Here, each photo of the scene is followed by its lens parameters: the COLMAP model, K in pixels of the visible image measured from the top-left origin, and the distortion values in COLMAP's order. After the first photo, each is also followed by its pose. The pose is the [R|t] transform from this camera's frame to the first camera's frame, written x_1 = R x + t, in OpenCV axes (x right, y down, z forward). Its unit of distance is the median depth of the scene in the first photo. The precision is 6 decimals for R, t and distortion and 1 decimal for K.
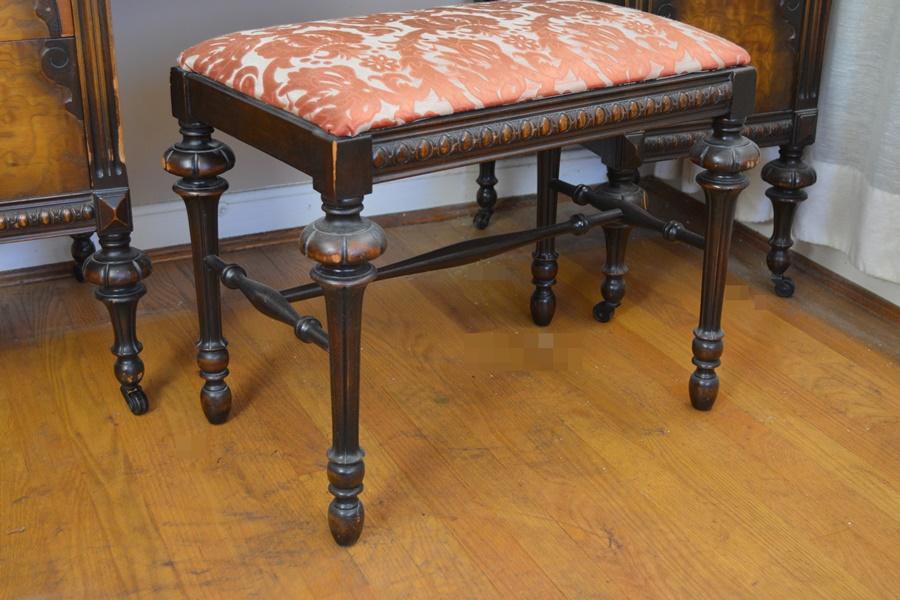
lens RADIAL K [[1194.2, 0, 447.4], [0, 1194.2, 298.9], [0, 0, 1]] dist [-0.044152, 0.000000]
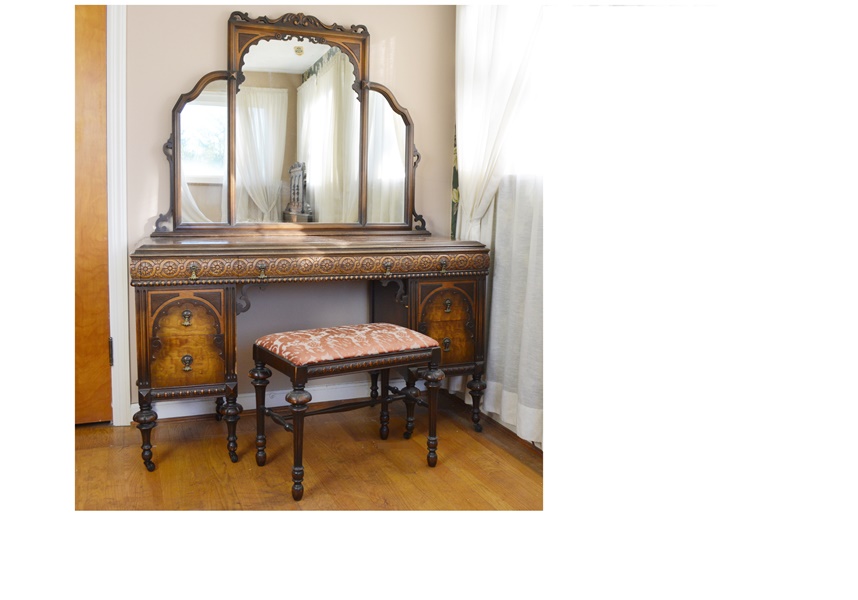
lens RADIAL K [[646.3, 0, 401.9], [0, 646.3, 261.3], [0, 0, 1]] dist [-0.083784, 0.004937]
pose [[0.999524, 0.011017, -0.028818, 0.204303], [-0.019456, 0.949995, -0.311660, 0.118605], [0.023944, 0.312072, 0.949757, -0.667862]]
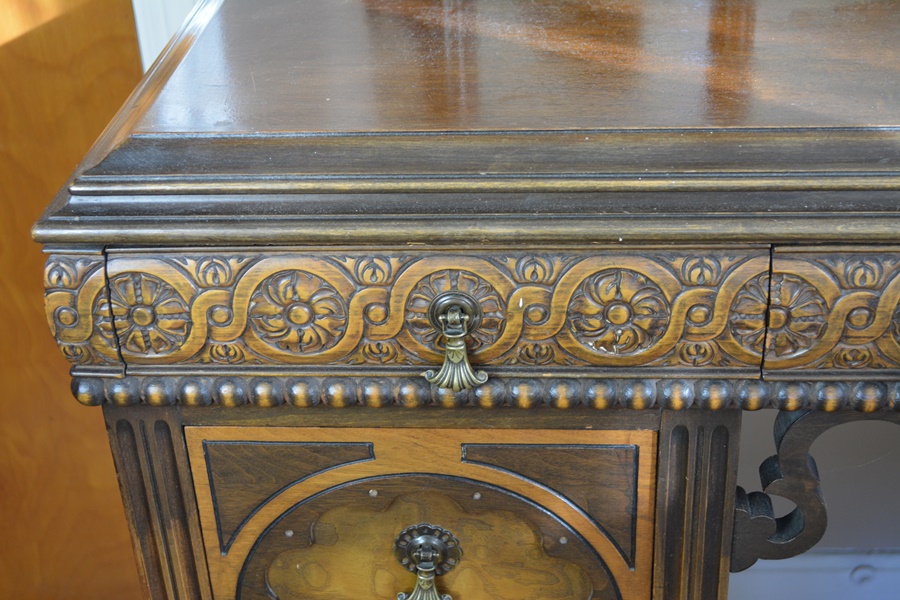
lens RADIAL K [[1370.4, 0, 448.1], [0, 1370.4, 299.6], [0, 0, 1]] dist [-0.010037, 0.000000]
pose [[0.886541, 0.190933, -0.421415, -0.160714], [-0.135285, 0.978043, 0.158524, -0.441717], [0.442429, -0.083527, 0.892905, 0.414007]]
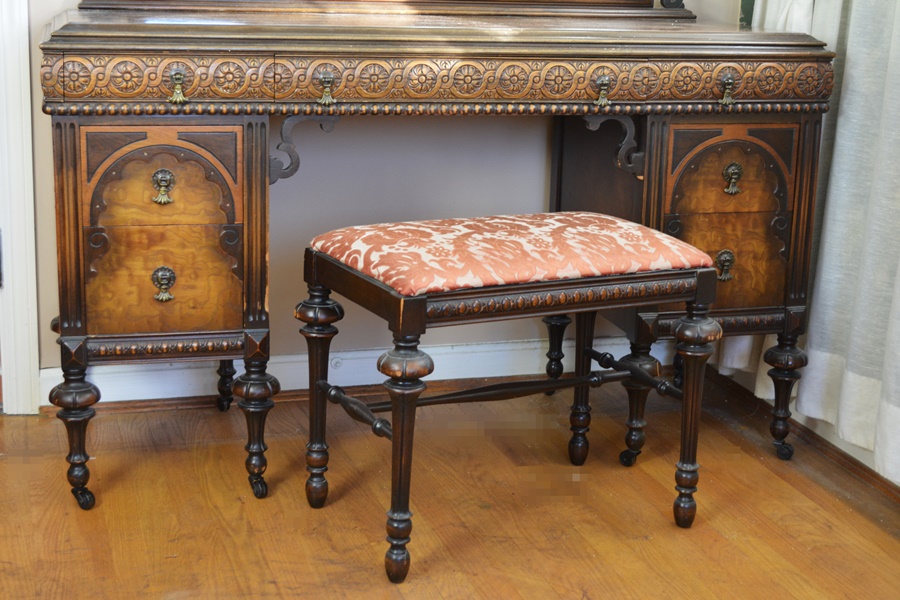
lens RADIAL K [[1397.1, 0, 448.4], [0, 1397.1, 298.0], [0, 0, 1]] dist [-0.022232, 0.000000]
pose [[0.990814, 0.053804, -0.124069, 0.152832], [-0.073912, 0.983747, -0.163644, 0.129698], [0.113248, 0.171311, 0.978687, -0.629648]]
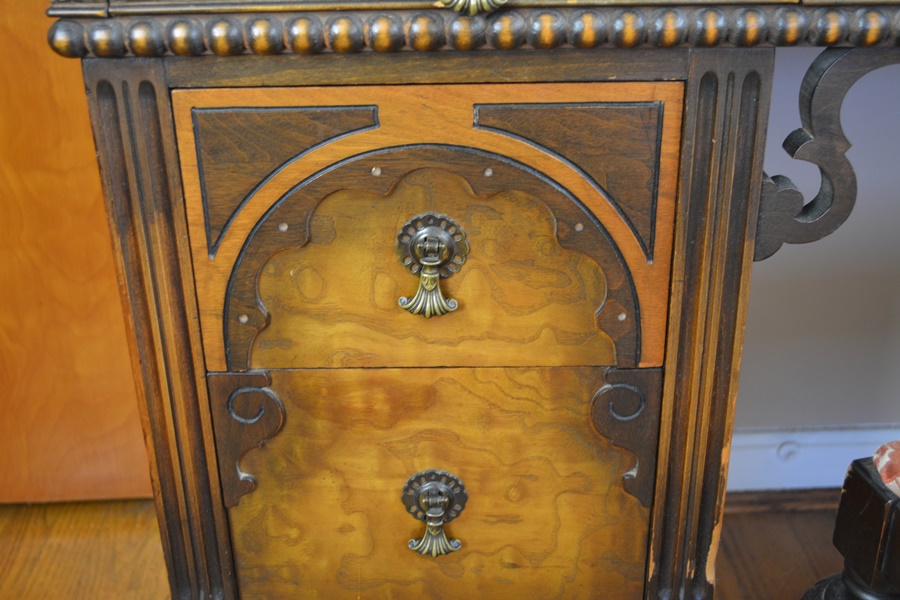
lens RADIAL K [[1074.3, 0, 445.2], [0, 1074.3, 299.5], [0, 0, 1]] dist [-0.041104, 0.000000]
pose [[0.913745, 0.149359, -0.377838, -0.223026], [-0.136466, 0.988775, 0.060839, -0.254585], [0.382683, -0.004029, 0.923871, 0.526322]]
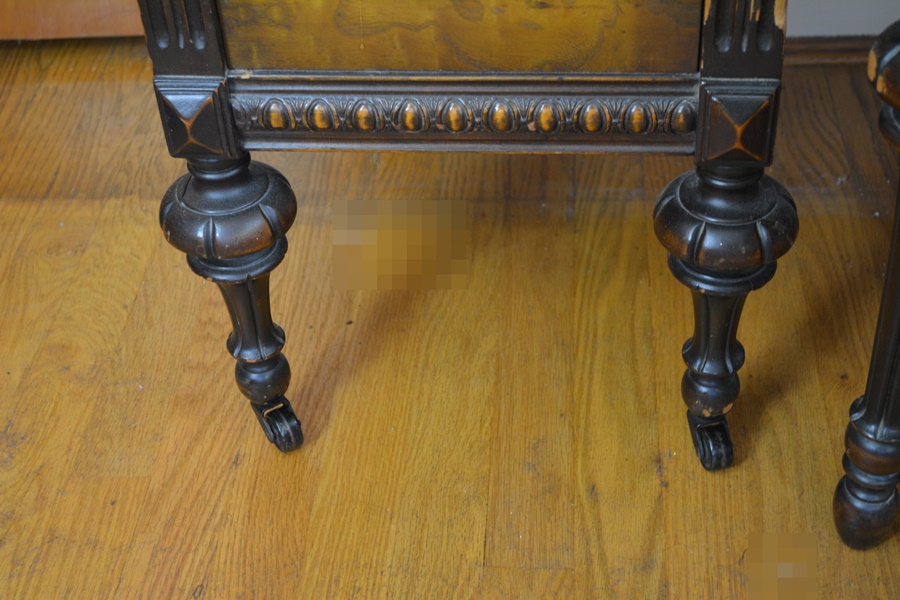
lens RADIAL K [[1370.4, 0, 448.0], [0, 1370.4, 300.7], [0, 0, 1]] dist [-0.010037, 0.000000]
pose [[0.872236, 0.272392, -0.406210, -0.149809], [-0.132036, 0.930858, 0.340691, -0.178664], [0.470925, -0.243528, 0.847893, 0.500762]]
